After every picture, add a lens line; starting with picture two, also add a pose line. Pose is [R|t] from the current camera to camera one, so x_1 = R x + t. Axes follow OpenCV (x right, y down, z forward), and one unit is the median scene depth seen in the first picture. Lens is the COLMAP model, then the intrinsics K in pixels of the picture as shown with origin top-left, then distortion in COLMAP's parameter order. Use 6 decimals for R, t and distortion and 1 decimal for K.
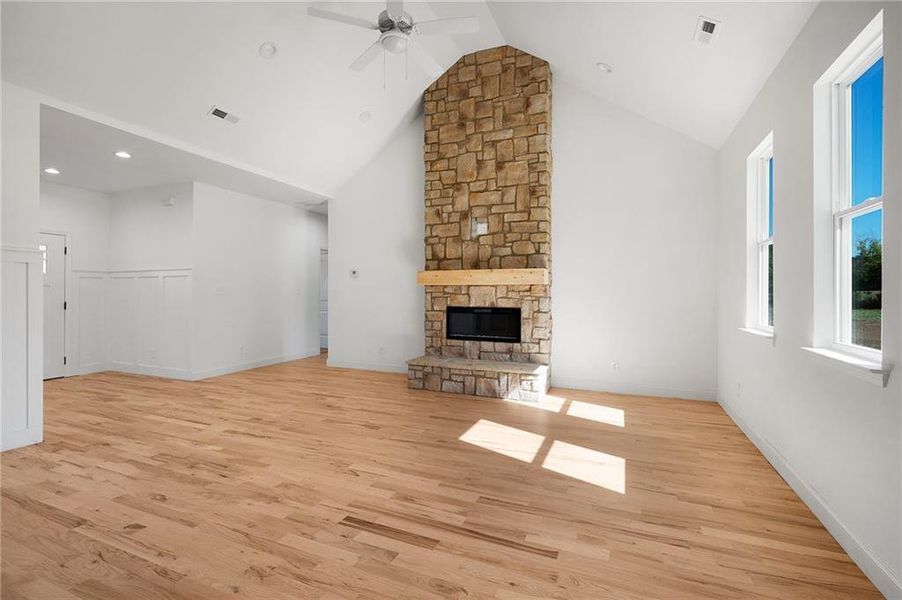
lens RADIAL K [[410.0, 0, 449.1], [0, 410.0, 293.0], [0, 0, 1]] dist [0.001881, 0.000029]
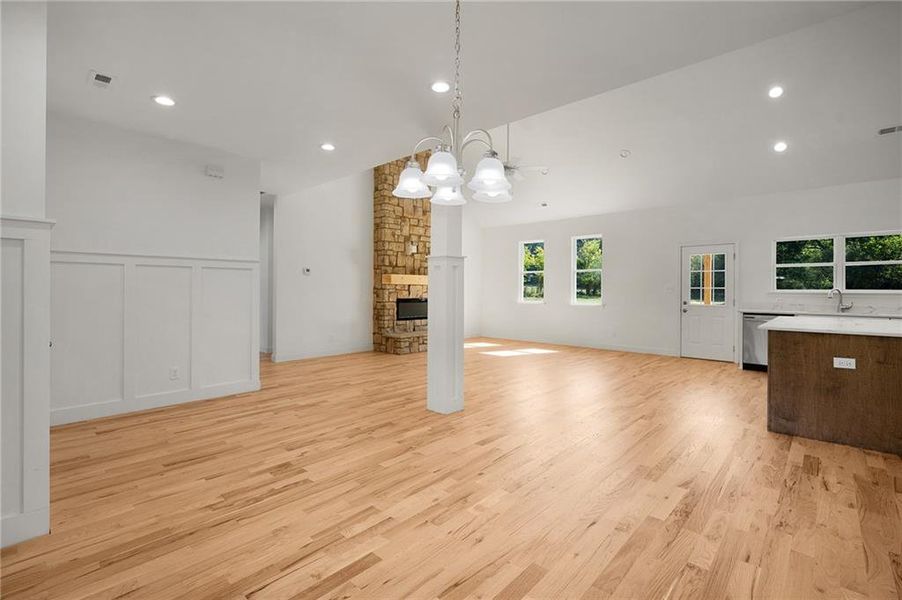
lens RADIAL K [[410.0, 0, 446.2], [0, 410.0, 297.7], [0, 0, 1]] dist [0.001881, 0.000029]
pose [[0.341316, -0.017873, 0.939779, -1.391950], [-0.007118, 0.999741, 0.021599, -0.003935], [-0.939922, -0.014061, 0.341101, 0.343669]]
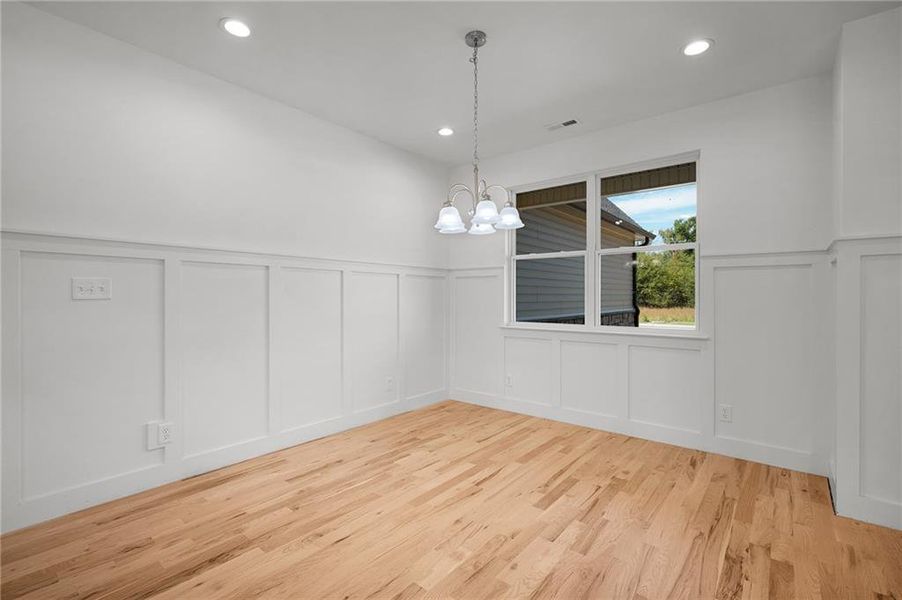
lens RADIAL K [[410.0, 0, 449.3], [0, 410.0, 294.3], [0, 0, 1]] dist [0.001881, 0.000029]
pose [[-0.278936, -0.000519, -0.960309, -0.622797], [0.000193, 1.000000, -0.000596, -0.005952], [0.960310, -0.000351, -0.278936, 0.550217]]
